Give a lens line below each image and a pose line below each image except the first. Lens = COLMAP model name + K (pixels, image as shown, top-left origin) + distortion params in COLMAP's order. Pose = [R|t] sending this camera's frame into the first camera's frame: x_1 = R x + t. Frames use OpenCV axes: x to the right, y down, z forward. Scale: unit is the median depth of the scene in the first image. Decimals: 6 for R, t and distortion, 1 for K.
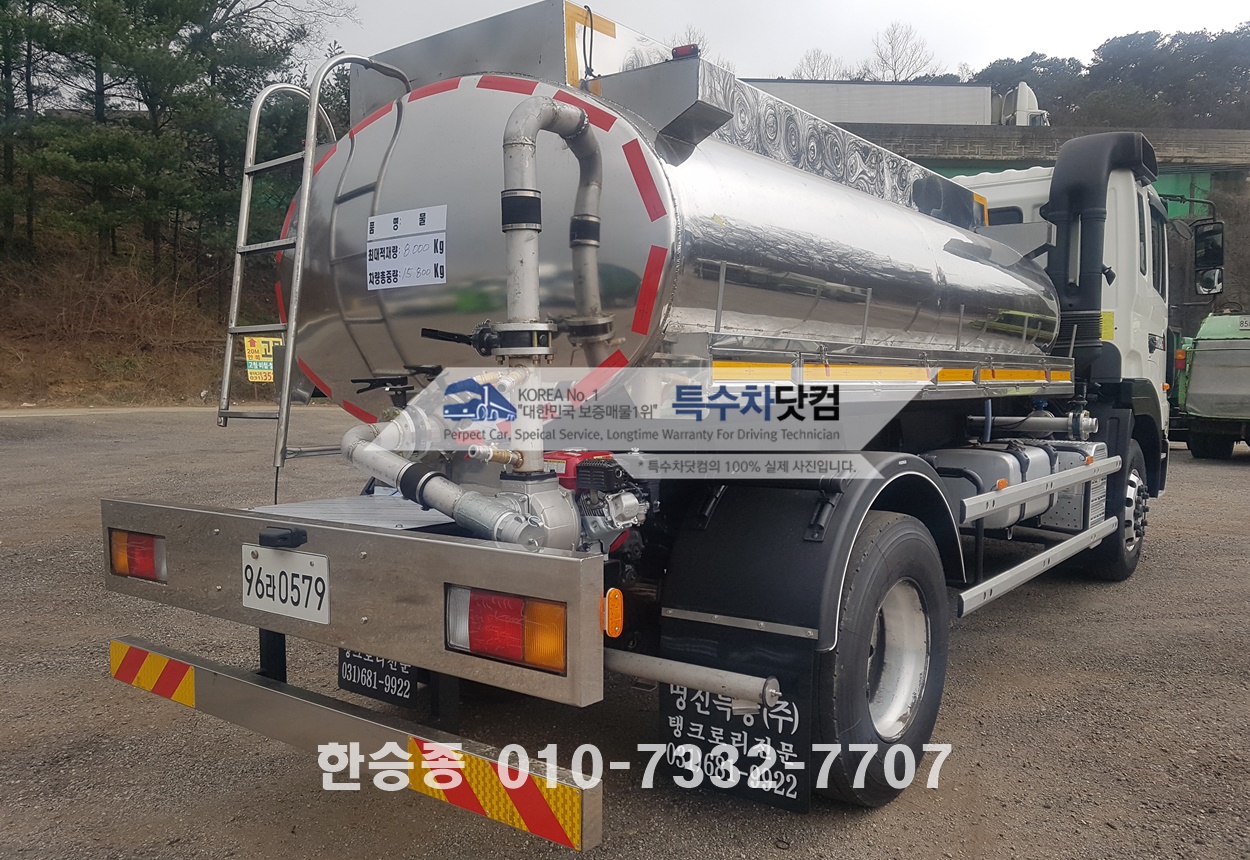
lens RADIAL K [[969.4, 0, 626.0], [0, 969.4, 456.0], [0, 0, 1]] dist [0.003539, 0.002749]
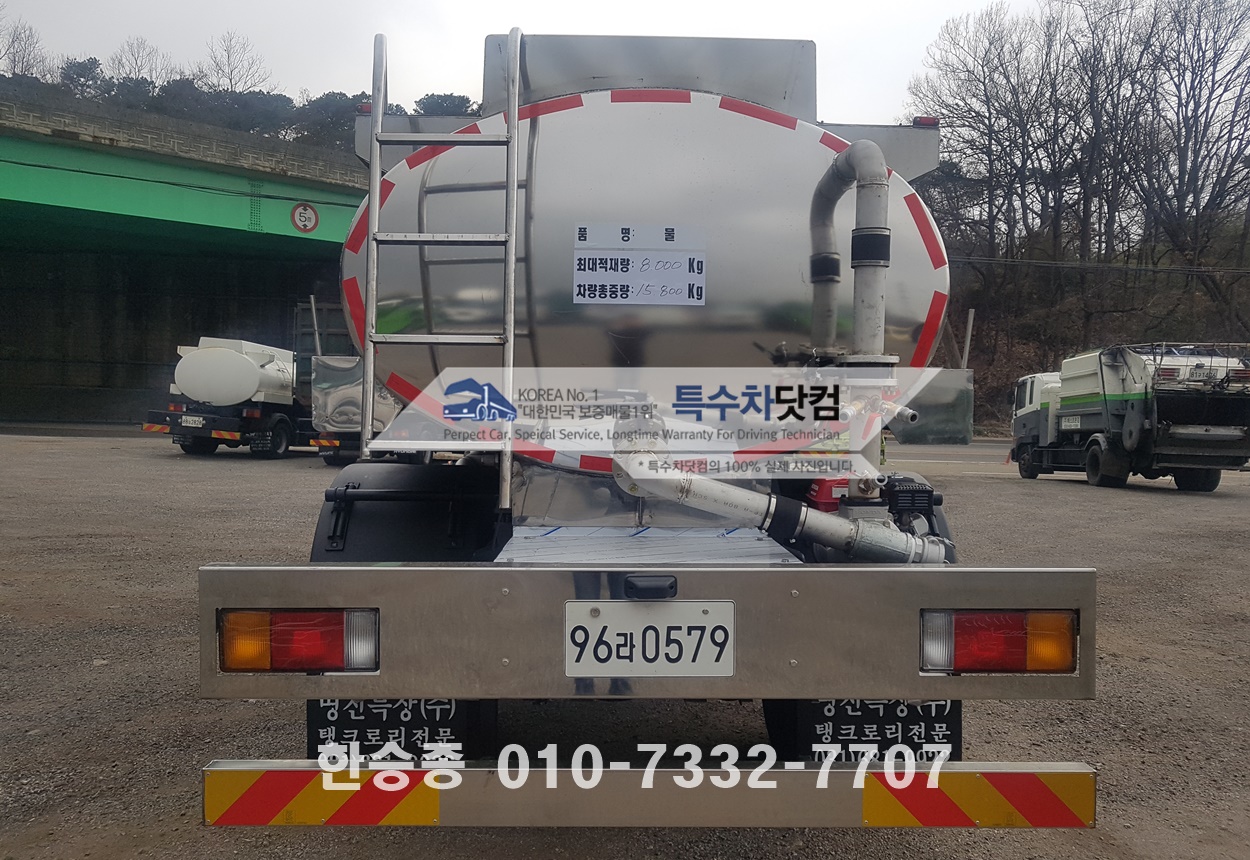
lens RADIAL K [[969.4, 0, 626.0], [0, 969.4, 456.0], [0, 0, 1]] dist [0.003539, 0.002749]
pose [[0.793551, -0.015847, 0.608298, -0.872293], [0.028595, 0.999528, -0.011265, -0.023417], [-0.607832, 0.026333, 0.793629, 0.311140]]
